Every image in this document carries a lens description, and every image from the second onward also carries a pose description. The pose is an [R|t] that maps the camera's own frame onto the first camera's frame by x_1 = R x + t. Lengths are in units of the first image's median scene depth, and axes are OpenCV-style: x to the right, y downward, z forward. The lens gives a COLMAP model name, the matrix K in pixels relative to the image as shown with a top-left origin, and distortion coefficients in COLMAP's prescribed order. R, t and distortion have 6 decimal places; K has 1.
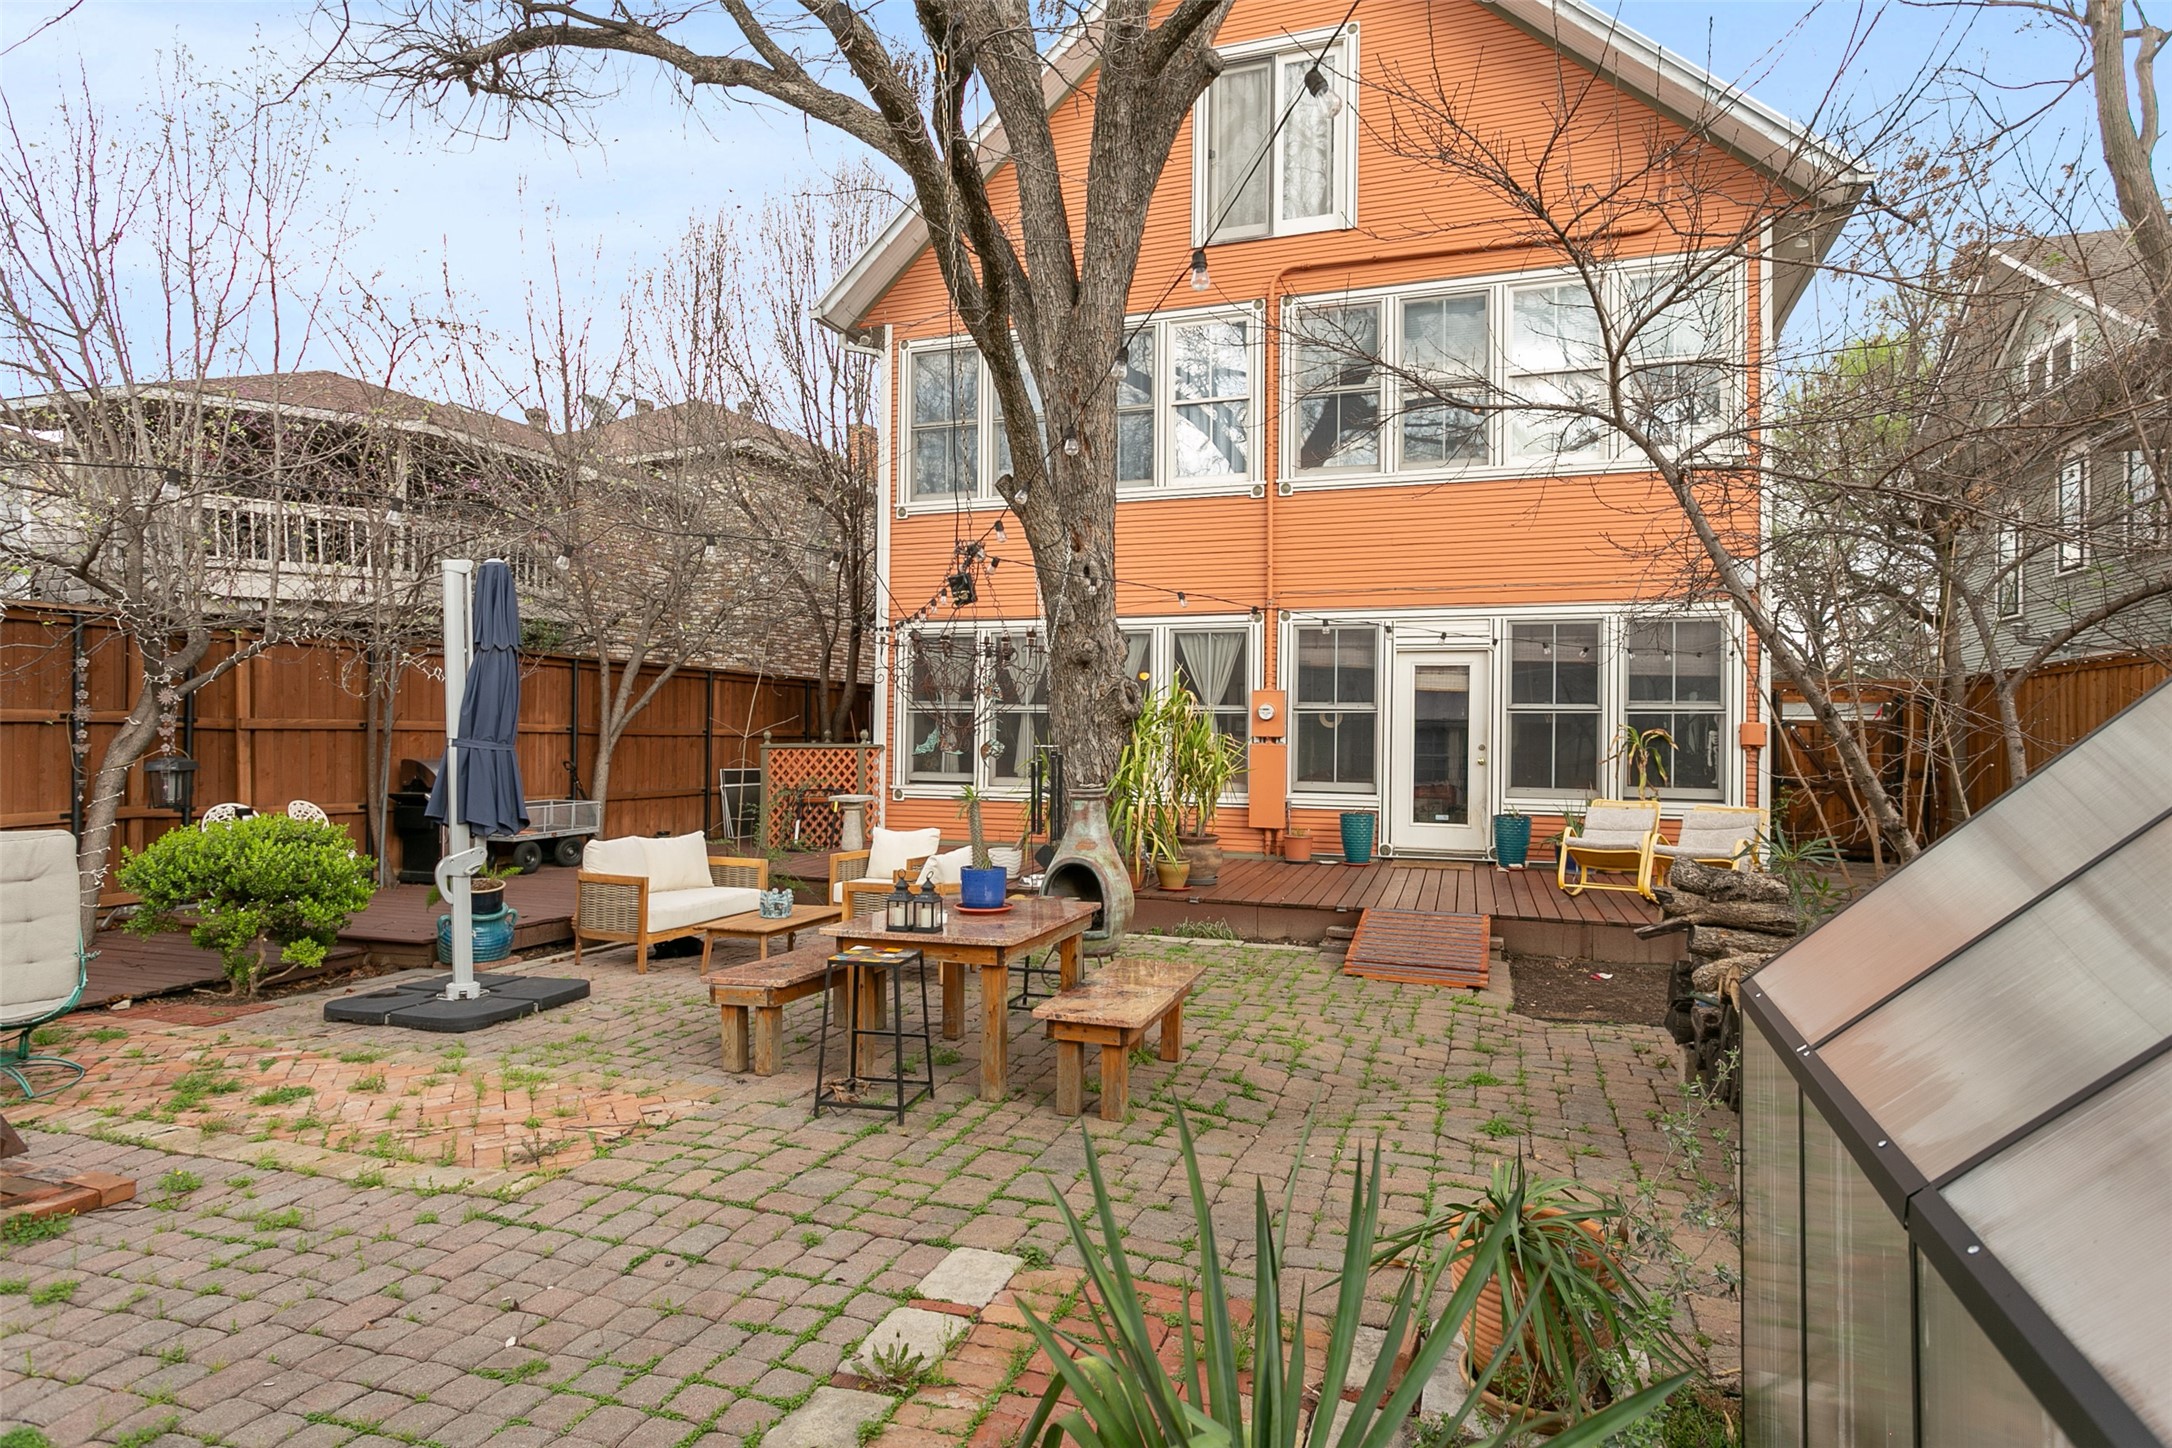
lens RADIAL K [[1211.0, 0, 1085.7], [0, 1211.0, 729.0], [0, 0, 1]] dist [-0.004043, -0.000151]
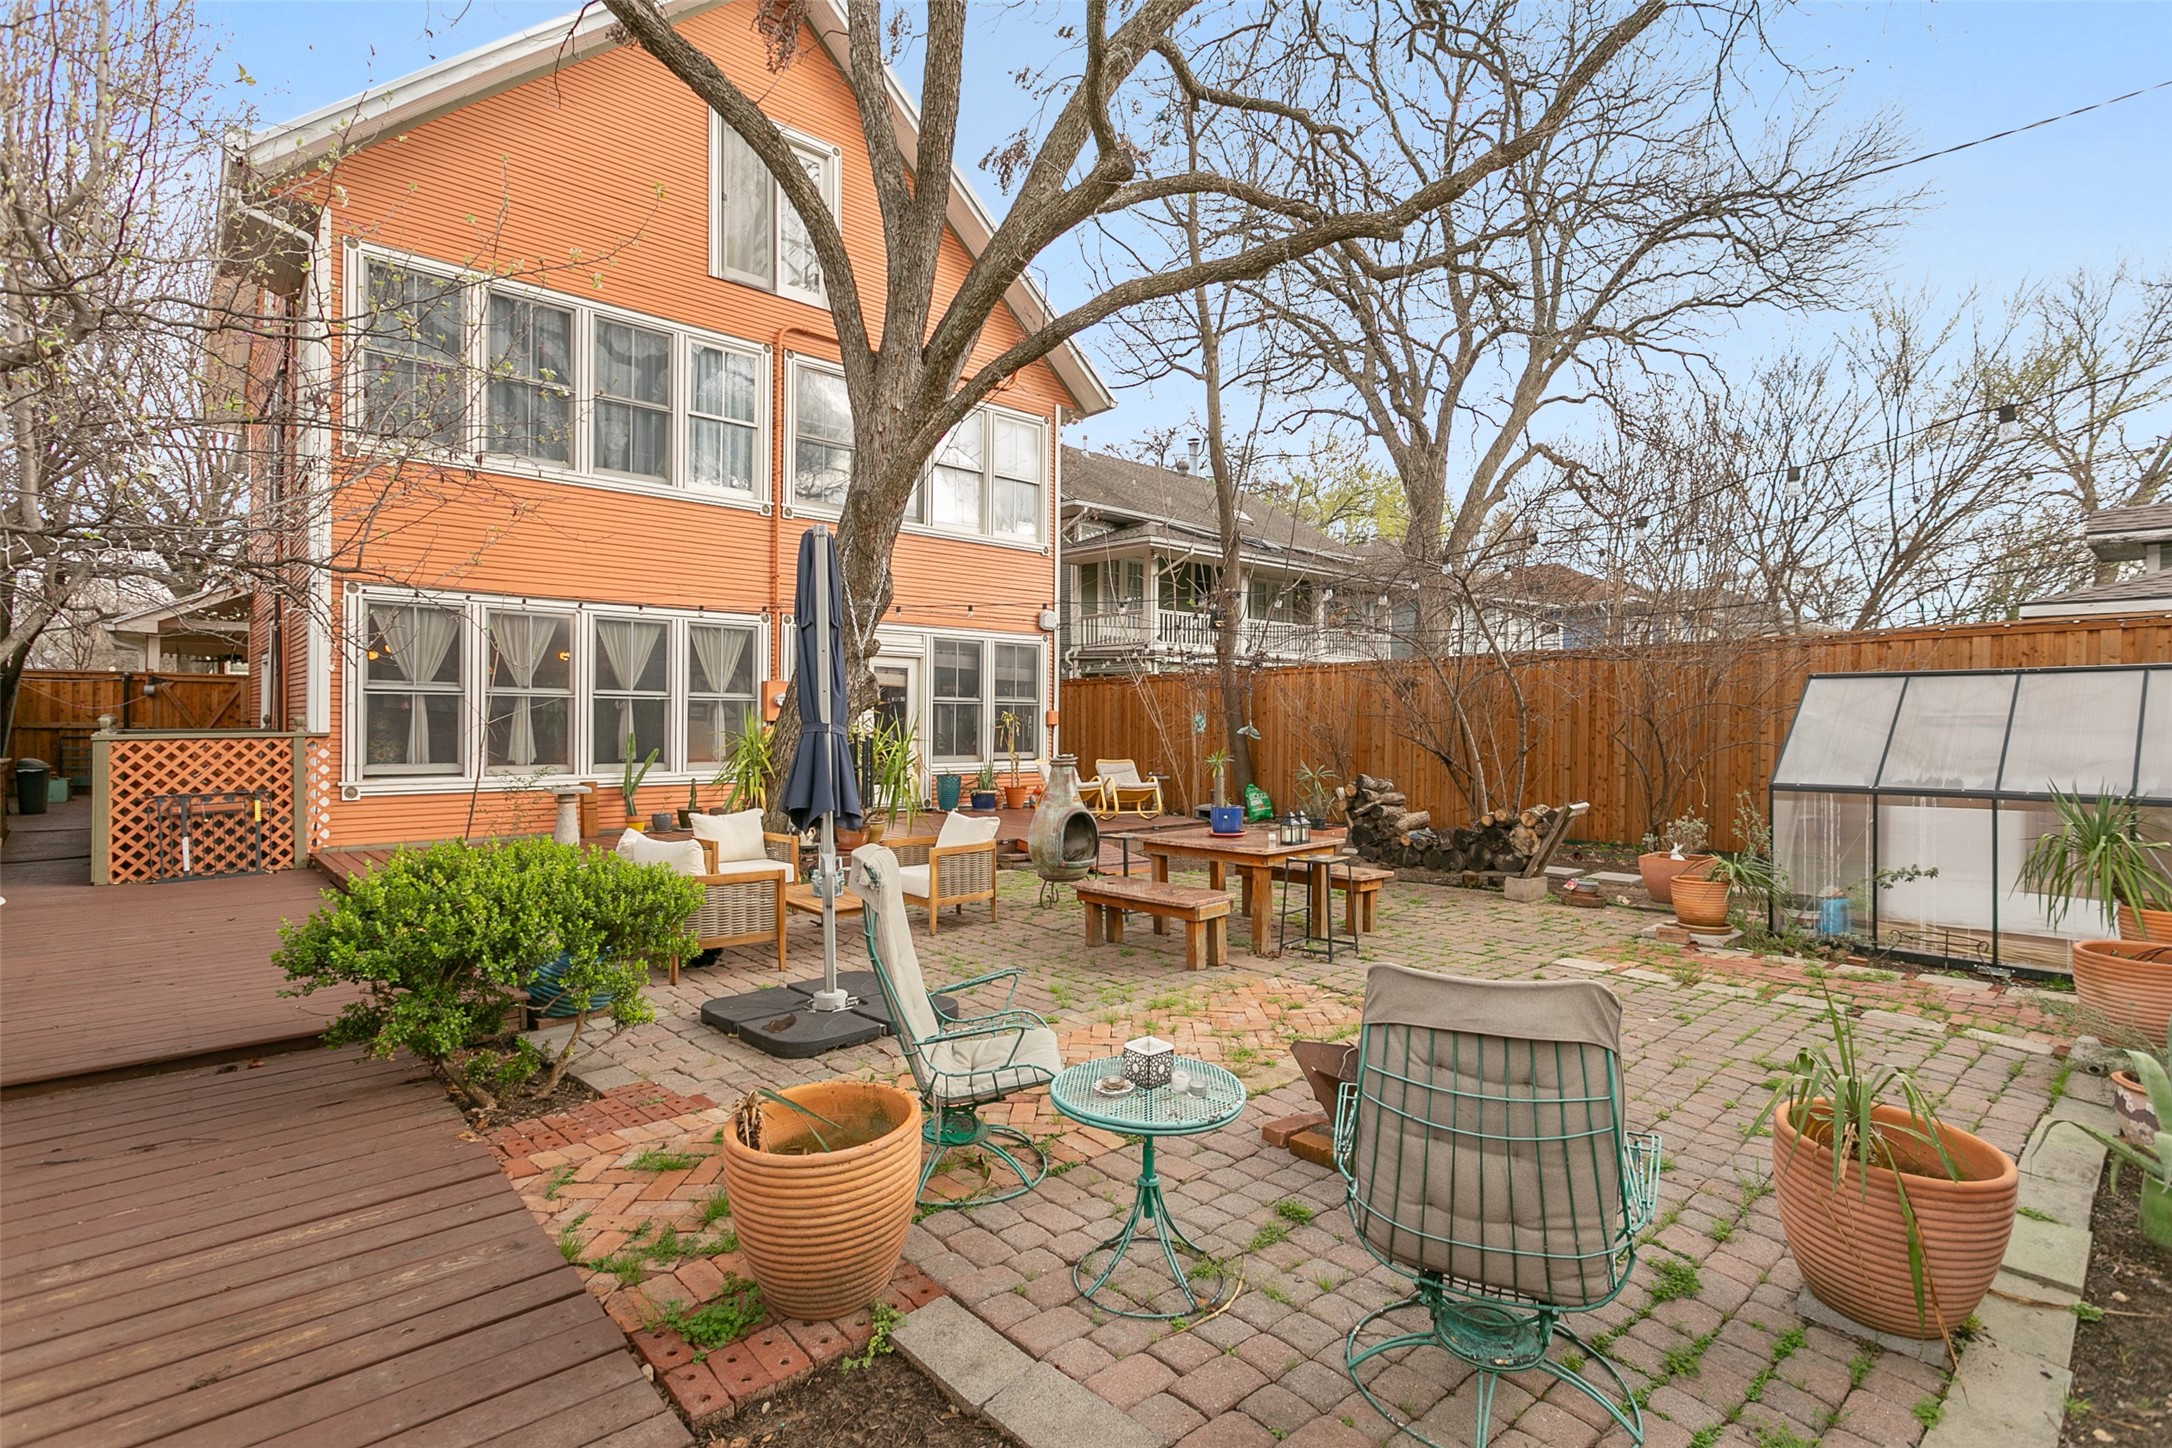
lens RADIAL K [[1092.7, 0, 1083.7], [0, 1092.7, 719.1], [0, 0, 1]] dist [0.006859, -0.001867]
pose [[0.447290, -0.003532, 0.894382, -0.695024], [-0.005628, 0.999961, 0.006764, -0.004373], [-0.894371, -0.008059, 0.447253, 0.269671]]
